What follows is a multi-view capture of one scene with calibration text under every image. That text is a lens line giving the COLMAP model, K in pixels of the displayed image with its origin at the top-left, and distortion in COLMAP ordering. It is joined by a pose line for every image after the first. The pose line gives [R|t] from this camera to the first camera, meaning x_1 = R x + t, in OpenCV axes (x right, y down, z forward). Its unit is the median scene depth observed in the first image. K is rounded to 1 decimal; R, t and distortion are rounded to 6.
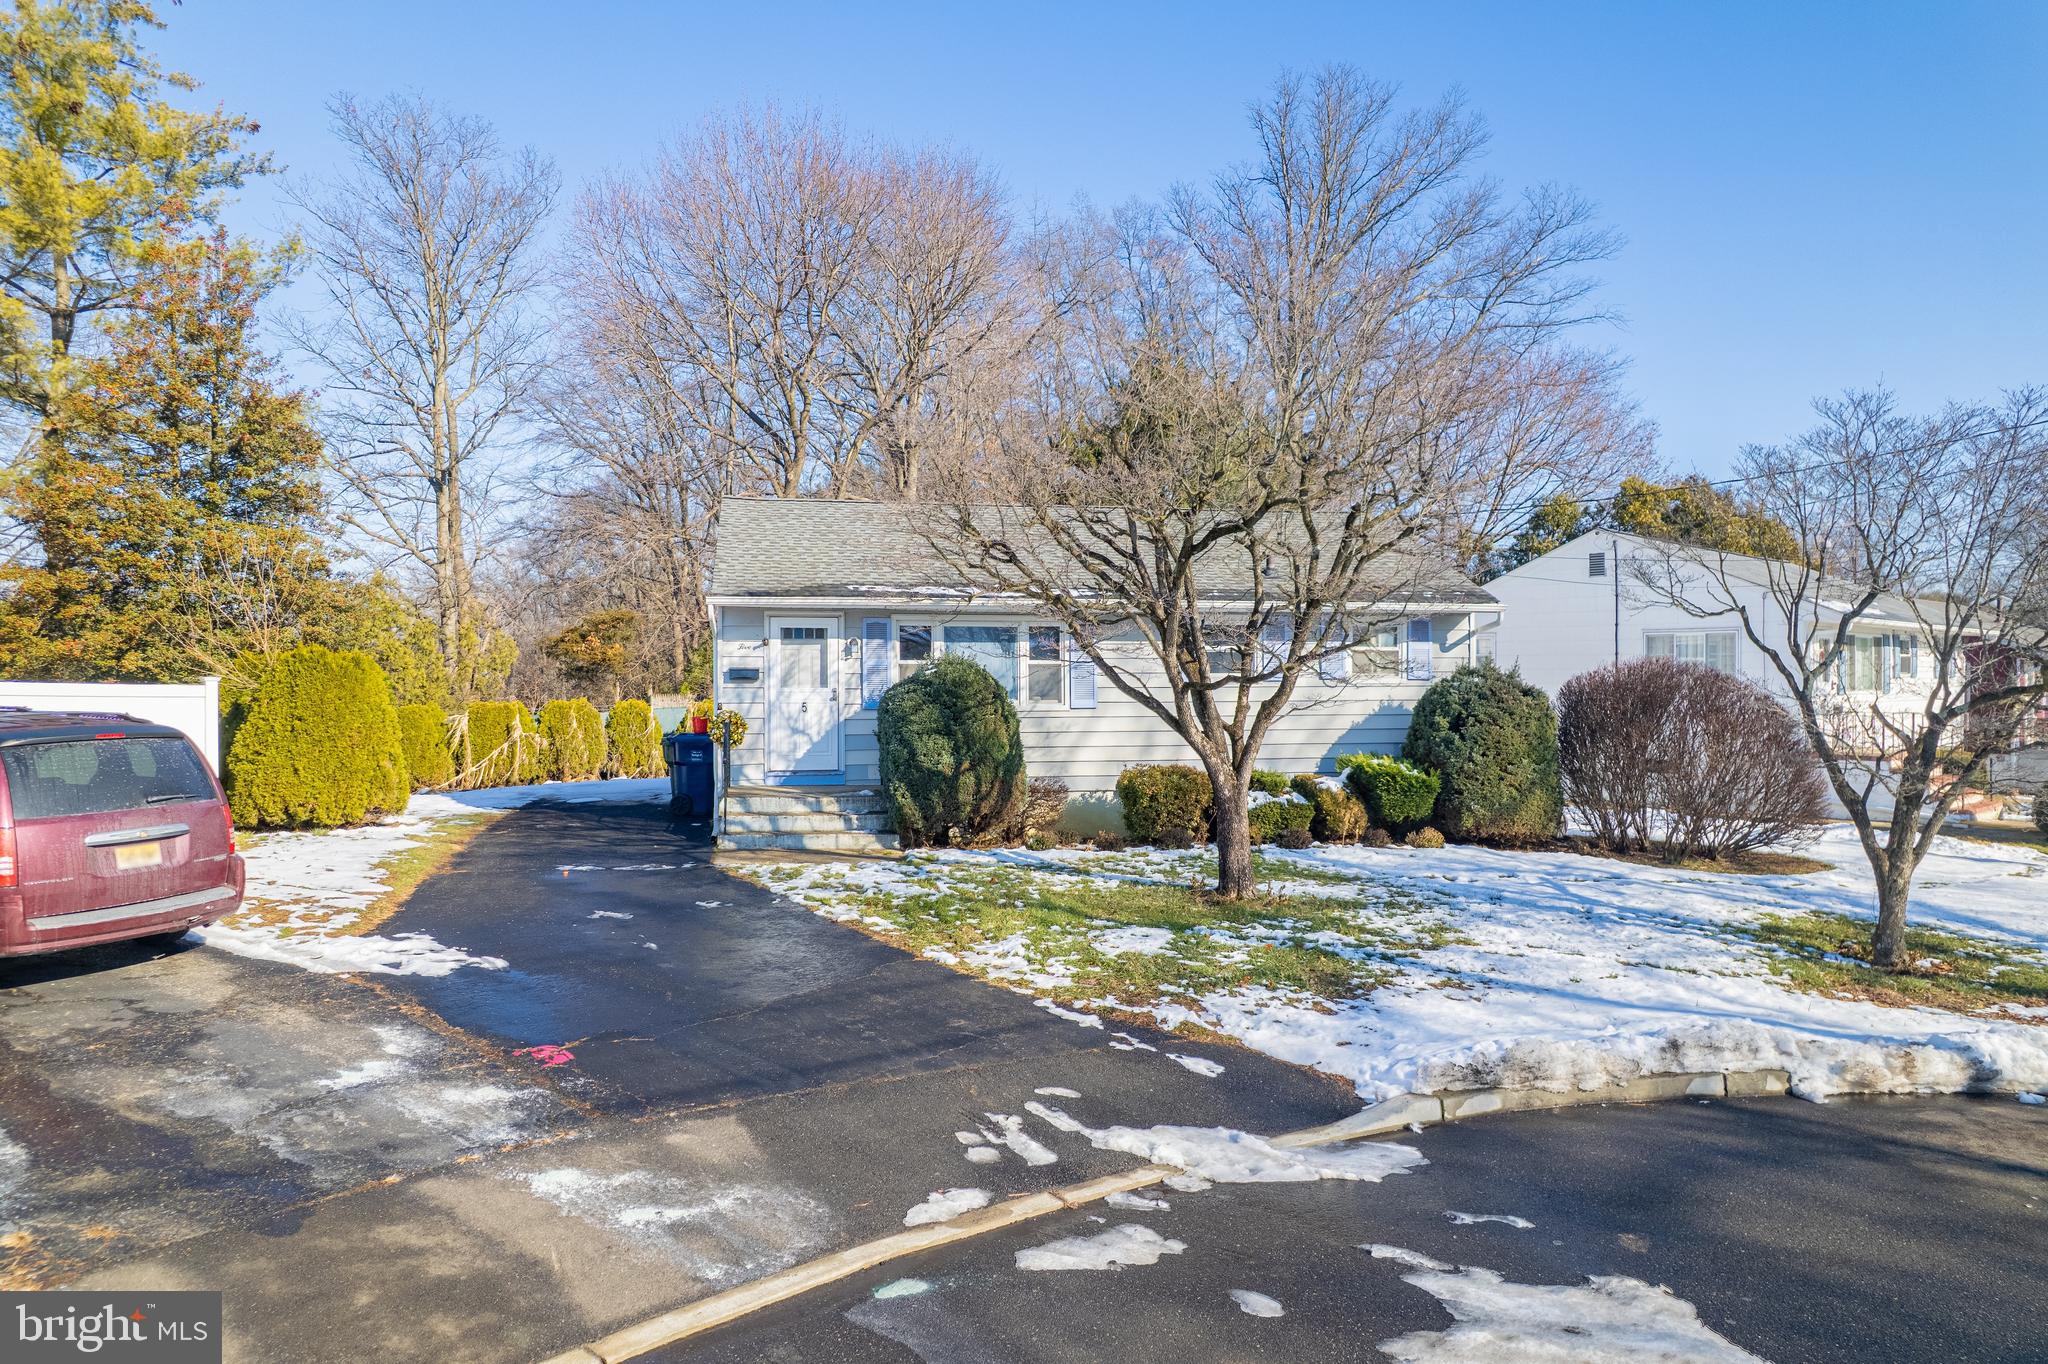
lens RADIAL K [[1338.1, 0, 1024.0], [0, 1338.1, 682.0], [0, 0, 1]] dist [-0.084918, 0.079661]
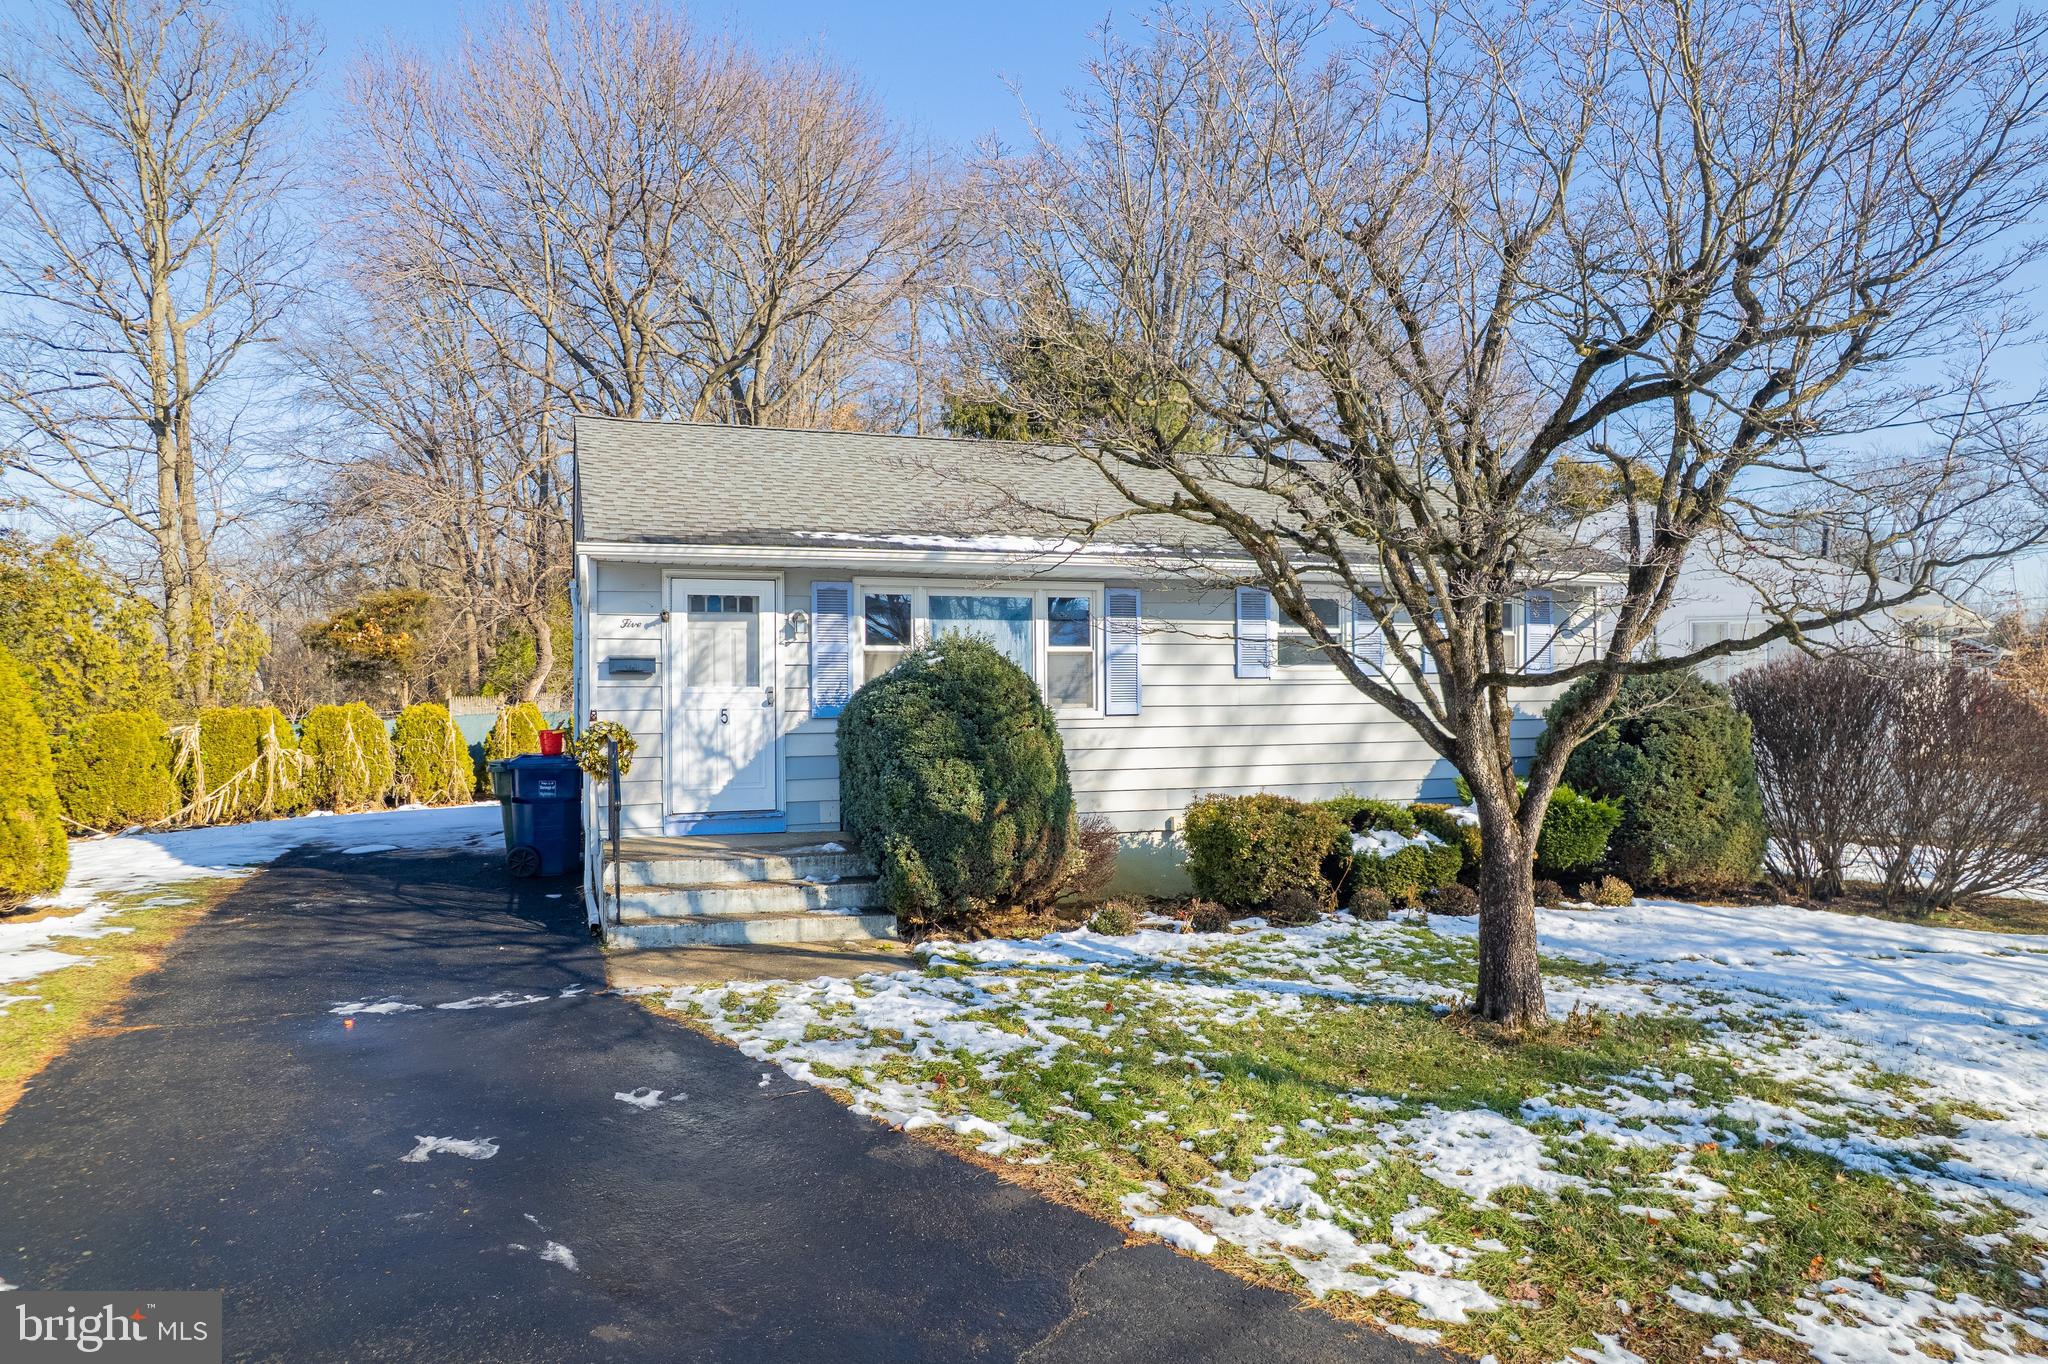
lens RADIAL K [[1328.6, 0, 1021.4], [0, 1328.6, 692.1], [0, 0, 1]] dist [-0.086853, 0.079531]
pose [[0.988446, -0.003615, 0.151533, -0.119858], [0.002532, 0.999970, 0.007335, 0.002717], [-0.151555, -0.006866, 0.988425, 0.336841]]
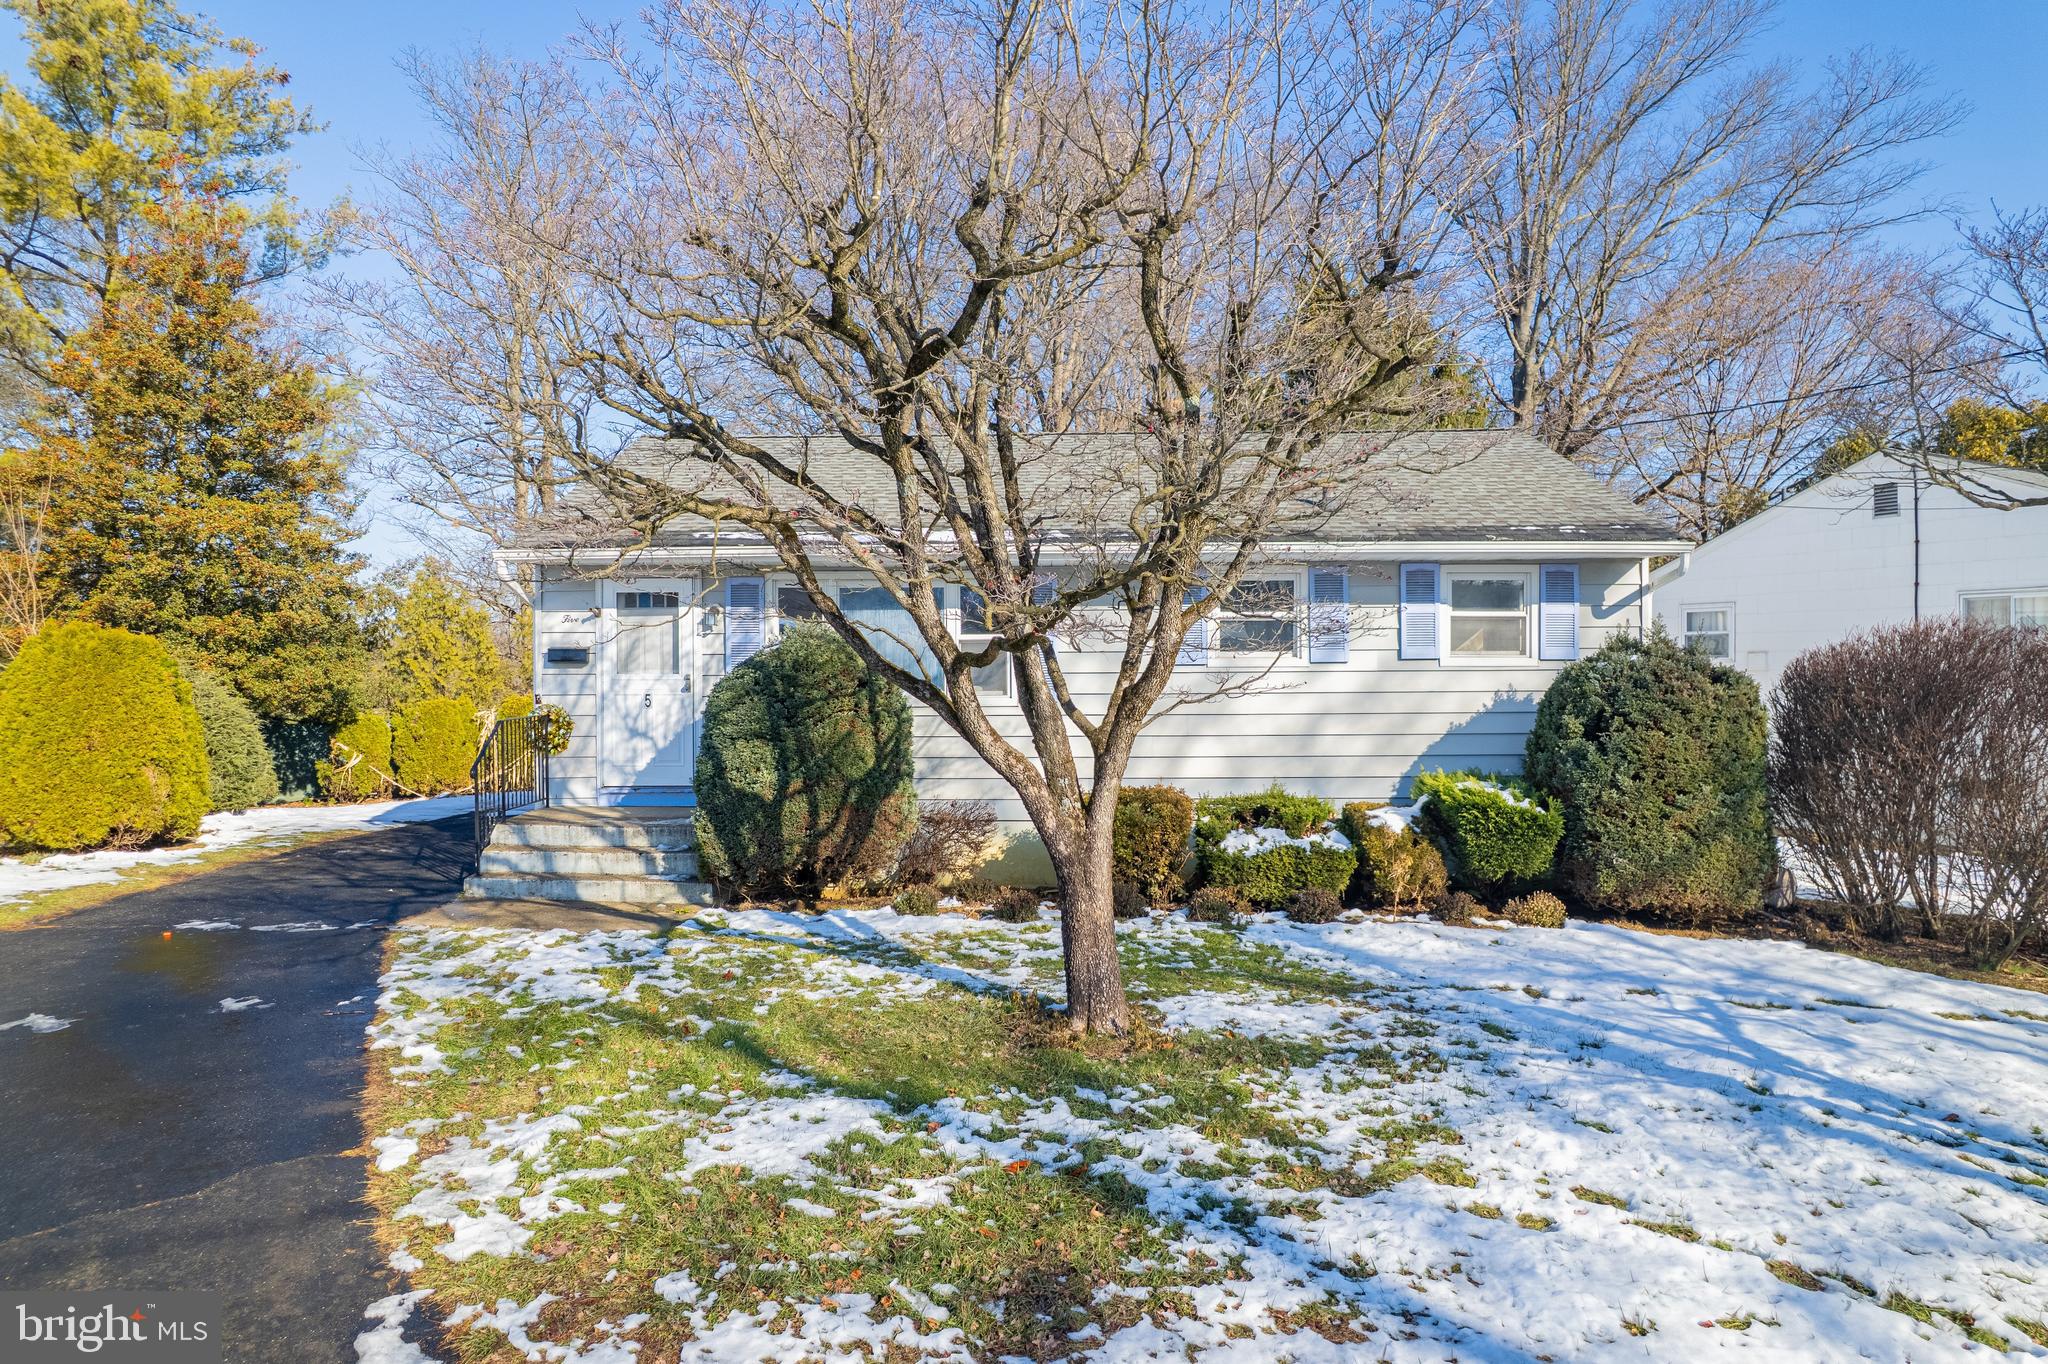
lens RADIAL K [[1328.6, 0, 1021.4], [0, 1328.6, 692.1], [0, 0, 1]] dist [-0.086853, 0.079531]
pose [[0.977533, -0.001105, -0.210782, 0.192456], [0.003104, 0.999953, 0.009152, 0.008355], [0.210762, -0.009601, 0.977490, 0.336747]]
